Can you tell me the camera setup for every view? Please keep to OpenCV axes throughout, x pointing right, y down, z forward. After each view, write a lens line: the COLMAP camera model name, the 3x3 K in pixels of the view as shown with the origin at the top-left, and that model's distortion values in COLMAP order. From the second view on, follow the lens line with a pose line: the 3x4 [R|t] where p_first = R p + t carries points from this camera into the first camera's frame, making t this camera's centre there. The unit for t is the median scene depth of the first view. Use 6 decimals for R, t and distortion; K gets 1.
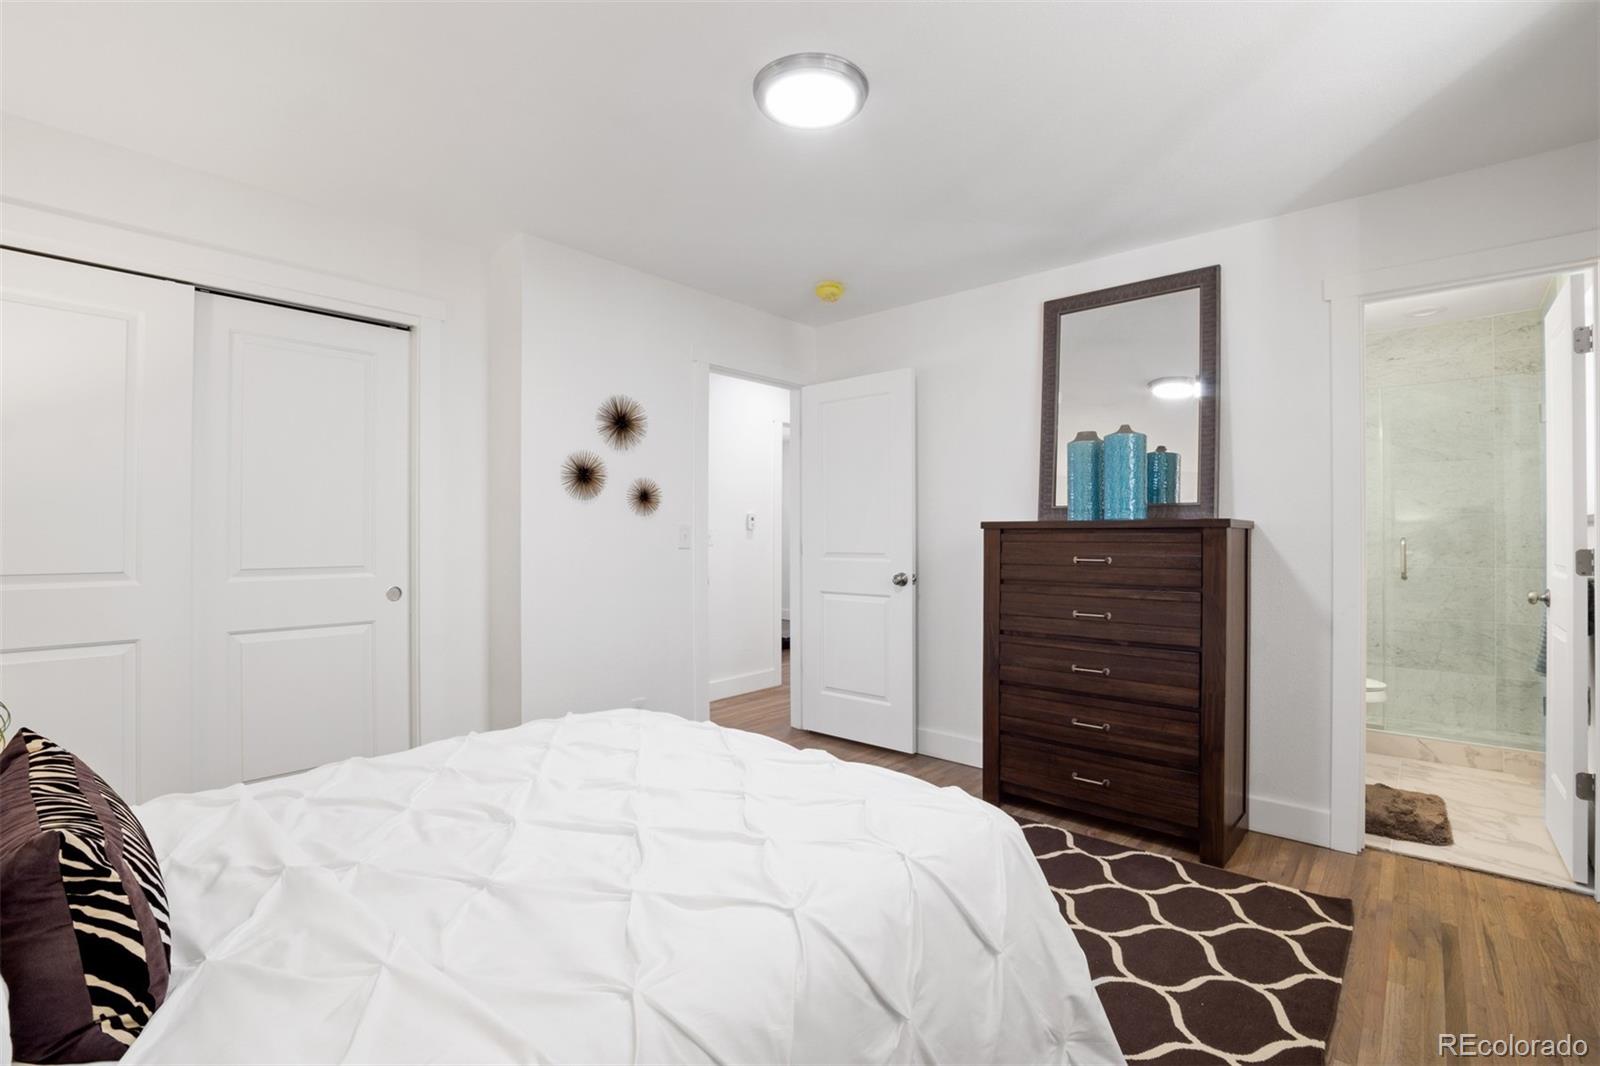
lens RADIAL K [[710.3, 0, 790.1], [0, 710.3, 532.0], [0, 0, 1]] dist [-0.021915, 0.001279]
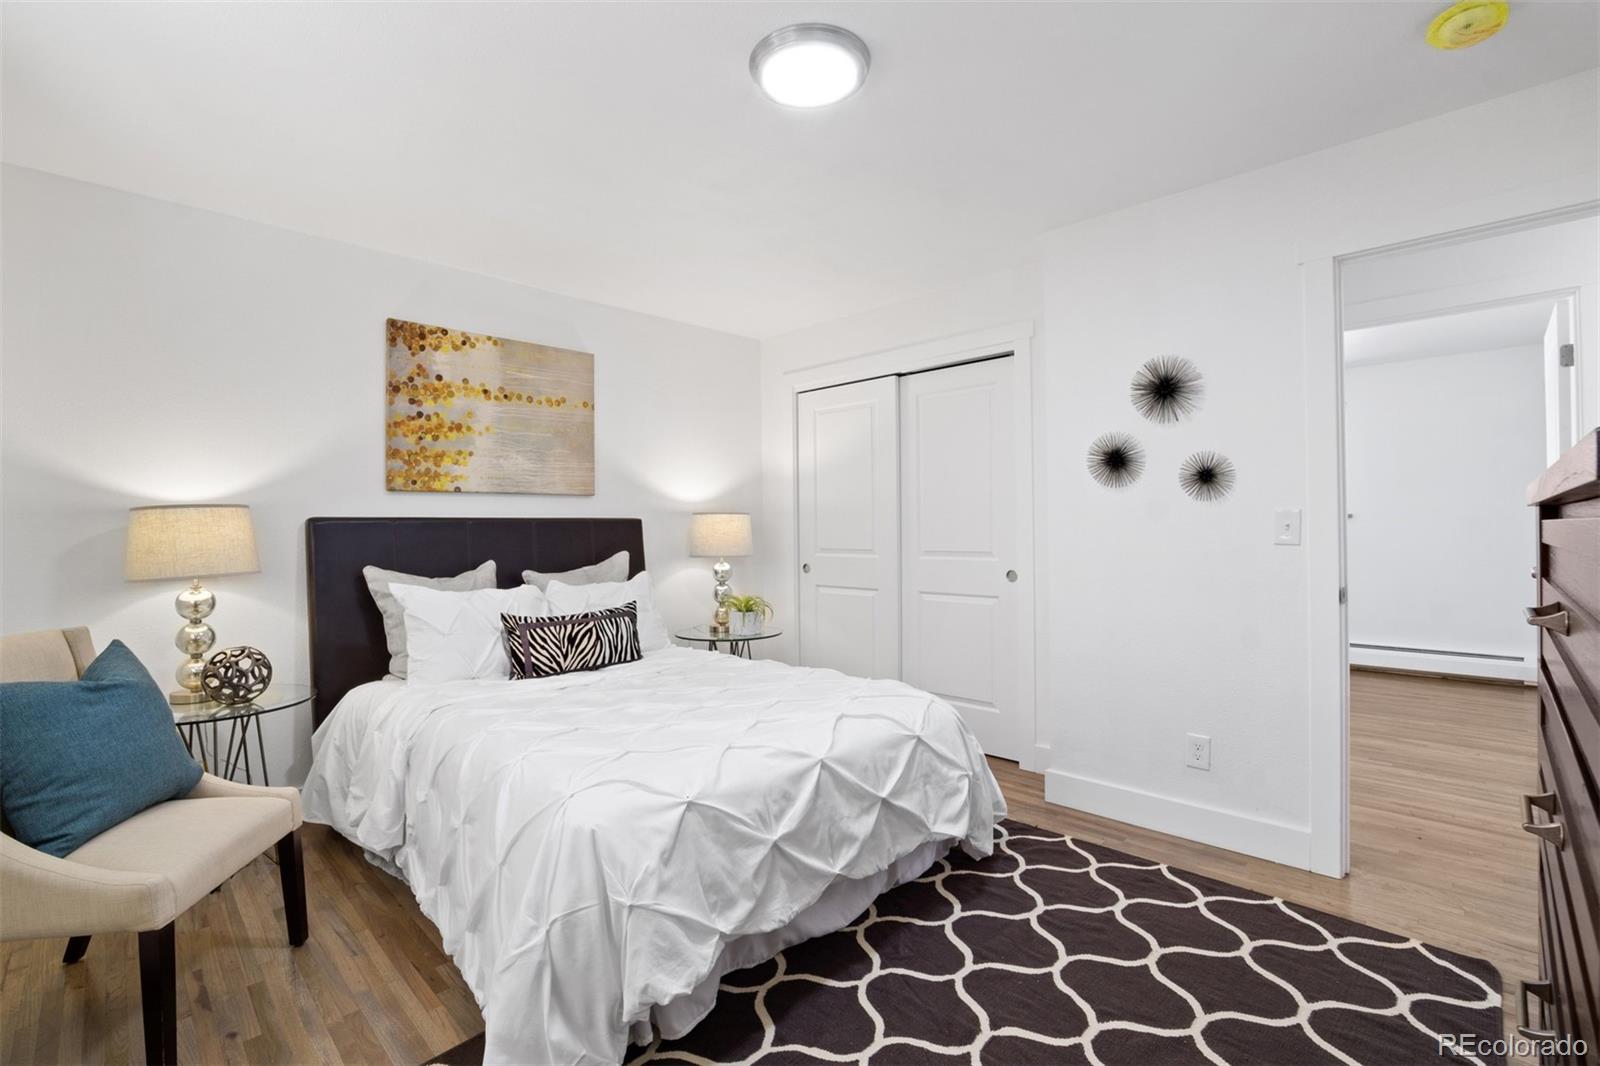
lens RADIAL K [[710.3, 0, 800.9], [0, 710.3, 532.3], [0, 0, 1]] dist [-0.021915, 0.001279]
pose [[-0.029811, 0.005621, -0.999540, 1.045746], [0.012616, 0.999907, 0.005247, 0.002978], [0.999476, -0.012453, -0.029879, 1.069641]]
